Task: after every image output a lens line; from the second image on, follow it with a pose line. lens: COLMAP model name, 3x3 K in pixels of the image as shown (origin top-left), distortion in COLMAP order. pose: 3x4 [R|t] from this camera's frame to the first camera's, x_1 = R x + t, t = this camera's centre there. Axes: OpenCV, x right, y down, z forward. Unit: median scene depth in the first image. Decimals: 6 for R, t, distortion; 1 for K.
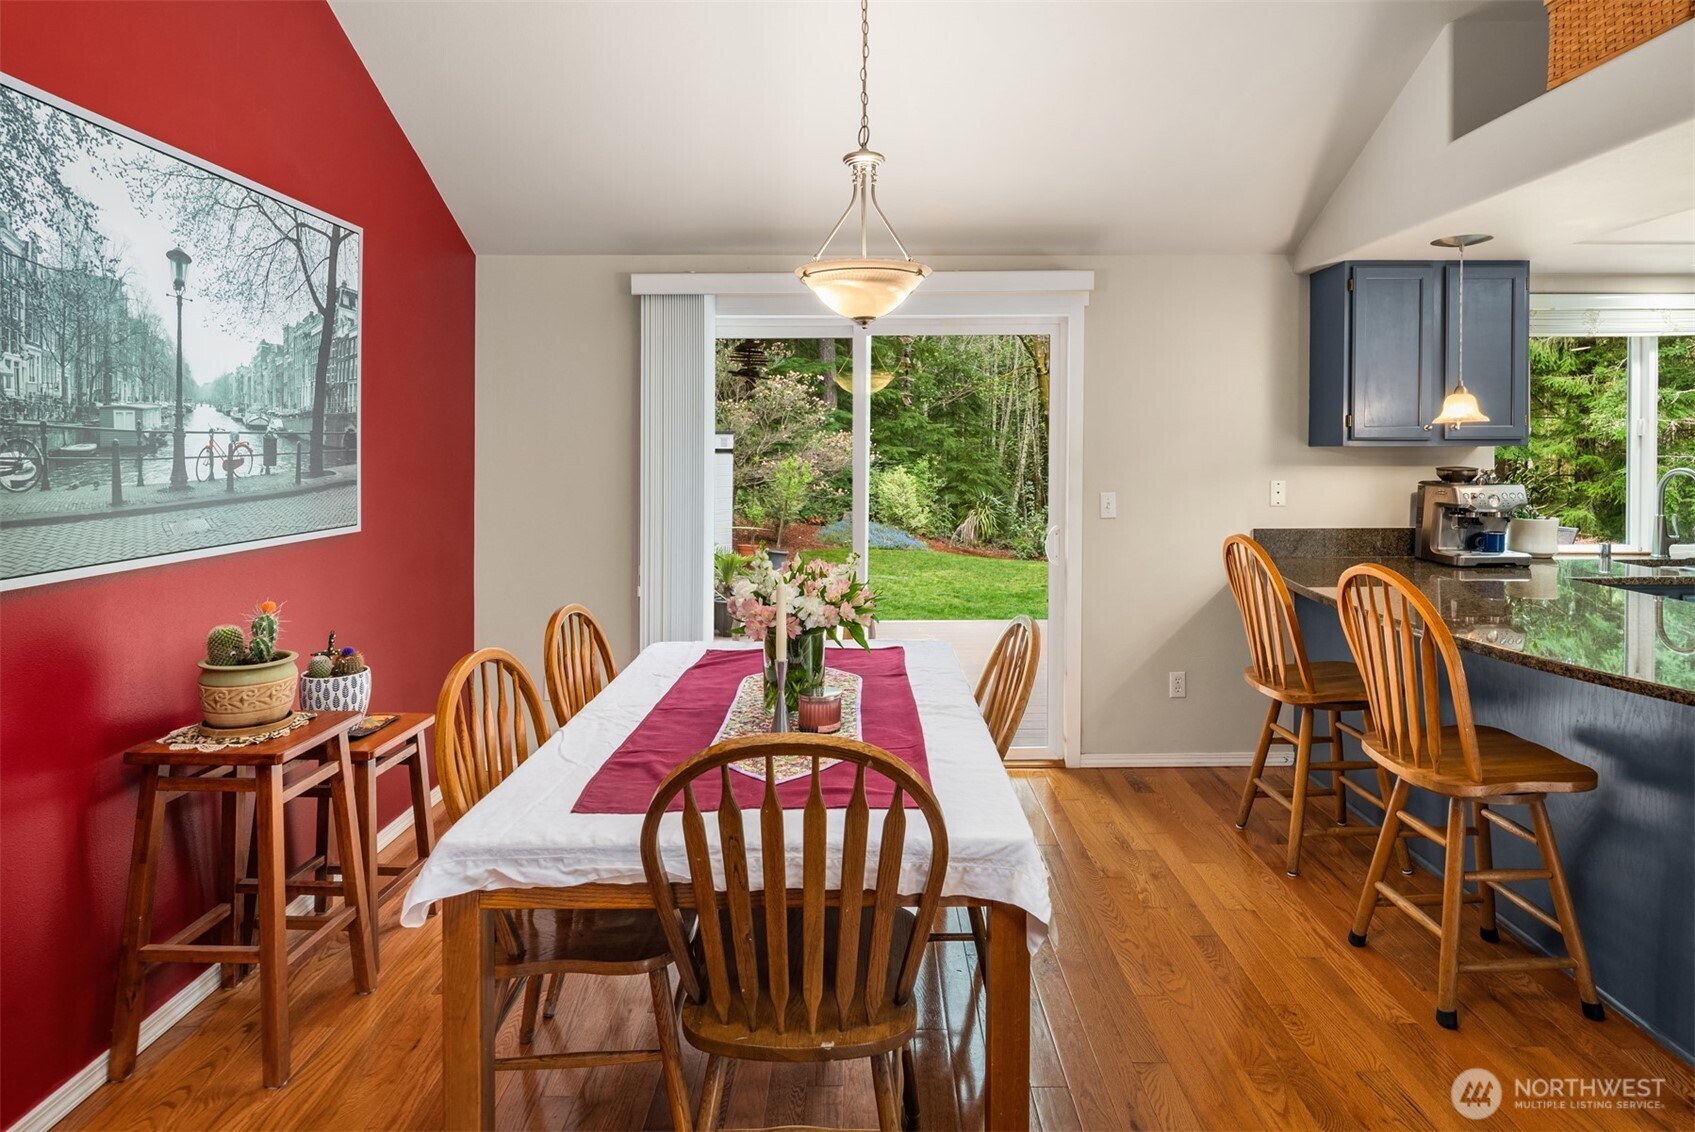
lens RADIAL K [[917.2, 0, 864.4], [0, 917.2, 478.0], [0, 0, 1]] dist [-0.005644, -0.002771]
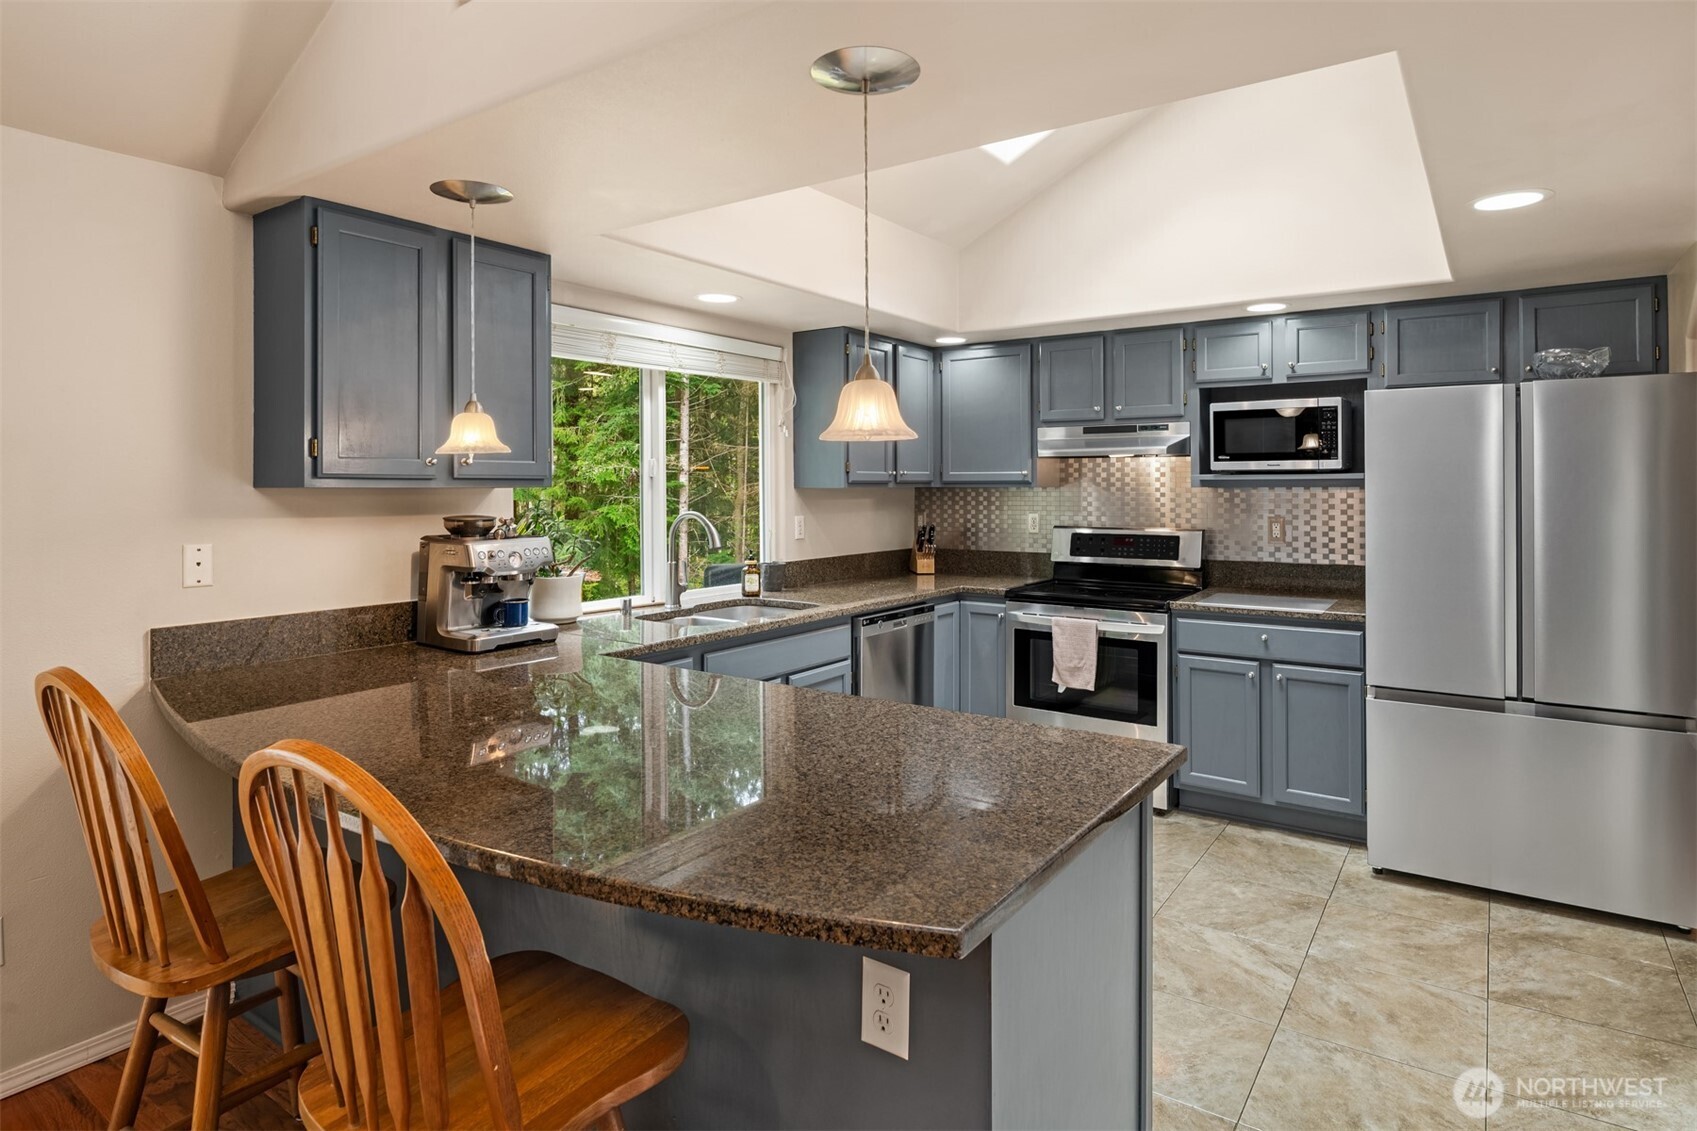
lens RADIAL K [[918.2, 0, 865.4], [0, 918.2, 477.4], [0, 0, 1]] dist [-0.005644, -0.002771]
pose [[0.556485, 0.011712, 0.830775, 0.273138], [0.027083, 0.999114, -0.032226, -0.013724], [-0.830416, 0.040434, 0.555675, 0.418595]]
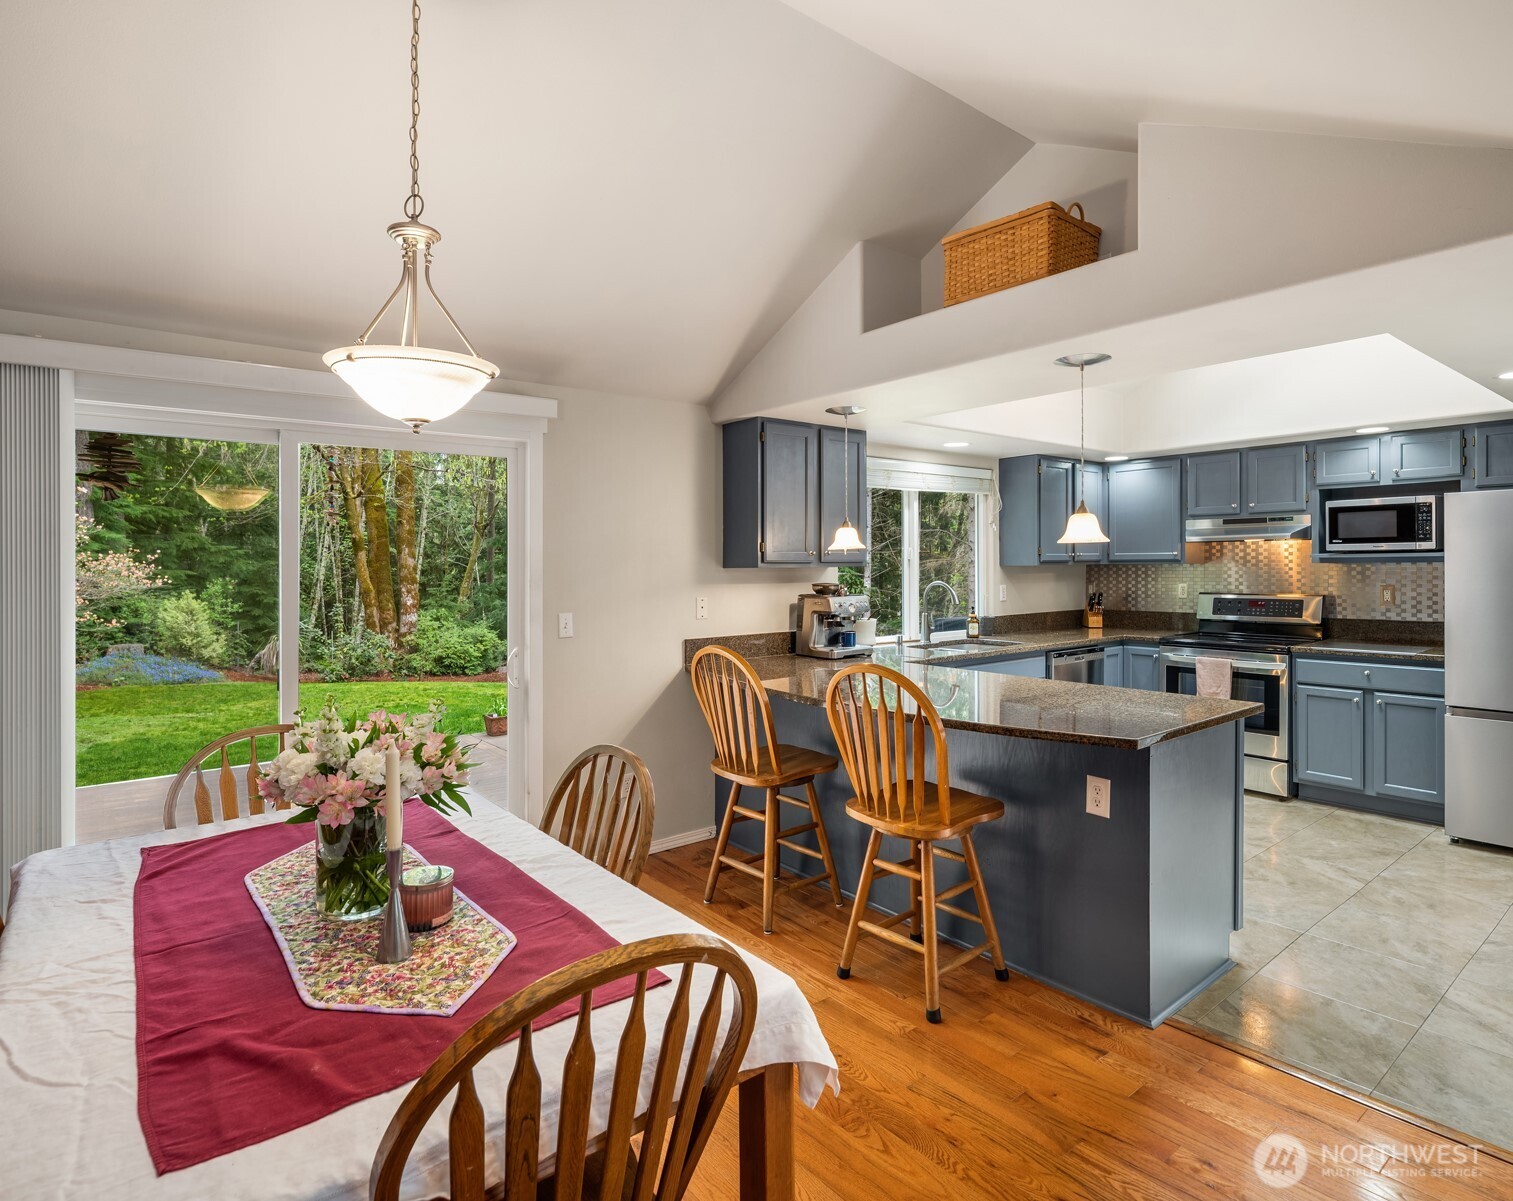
lens RADIAL K [[815.0, 0, 755.9], [0, 815.0, 580.9], [0, 0, 1]] dist [-0.003232, -0.002905]
pose [[0.784190, -0.015080, 0.620338, -0.198233], [0.026559, 0.999604, -0.009275, -0.009090], [-0.619952, 0.023749, 0.784280, 0.192148]]
